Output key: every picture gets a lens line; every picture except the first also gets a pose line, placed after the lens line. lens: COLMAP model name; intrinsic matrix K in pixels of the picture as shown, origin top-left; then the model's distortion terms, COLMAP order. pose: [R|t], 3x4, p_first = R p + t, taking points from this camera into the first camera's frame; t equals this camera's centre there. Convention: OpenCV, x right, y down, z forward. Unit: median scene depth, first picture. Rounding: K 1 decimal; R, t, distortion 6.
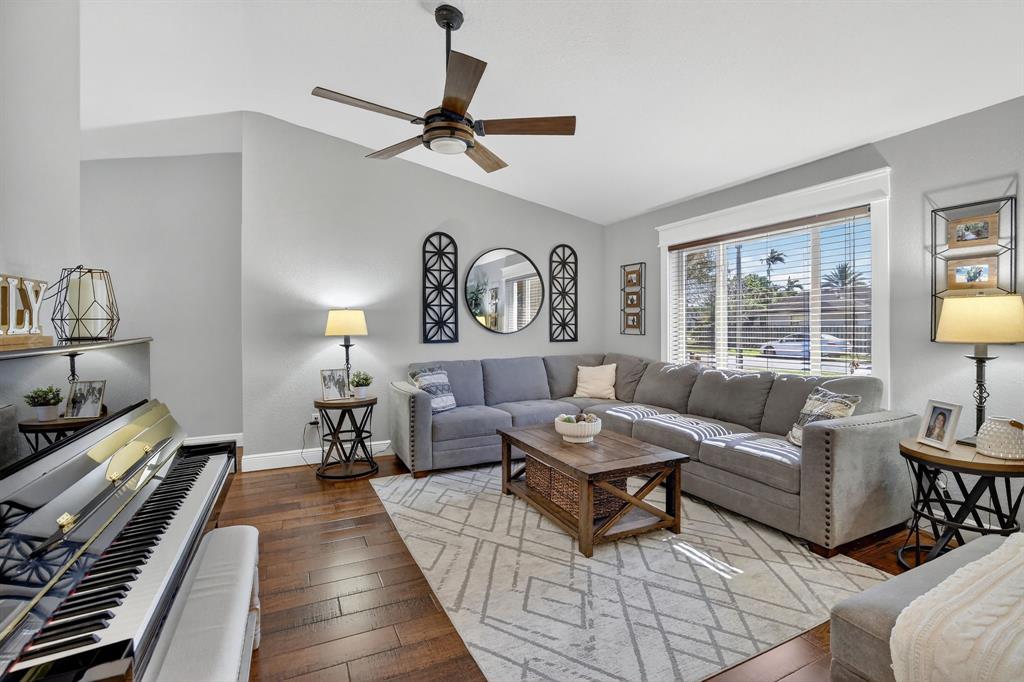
lens RADIAL K [[474.8, 0, 524.8], [0, 474.8, 328.2], [0, 0, 1]] dist [-0.030136, 0.006702]
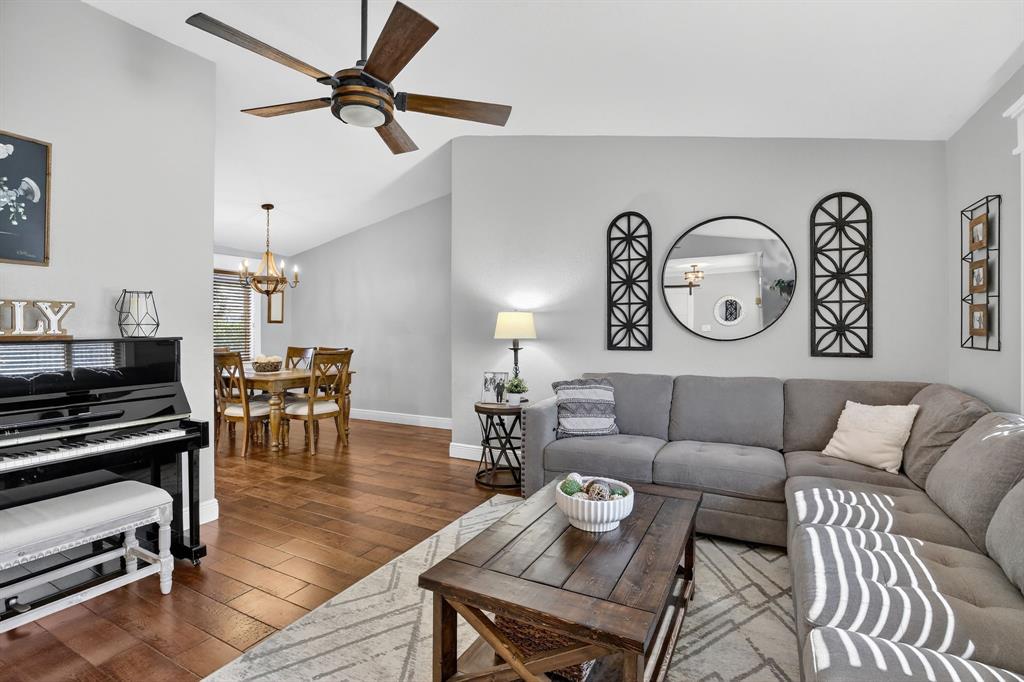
lens RADIAL K [[474.8, 0, 524.8], [0, 474.8, 328.2], [0, 0, 1]] dist [-0.030136, 0.006702]
pose [[0.598968, 0.005023, -0.800757, 0.355950], [-0.007118, 0.999974, 0.000948, -0.005985], [0.800741, 0.005132, 0.598989, 0.380081]]
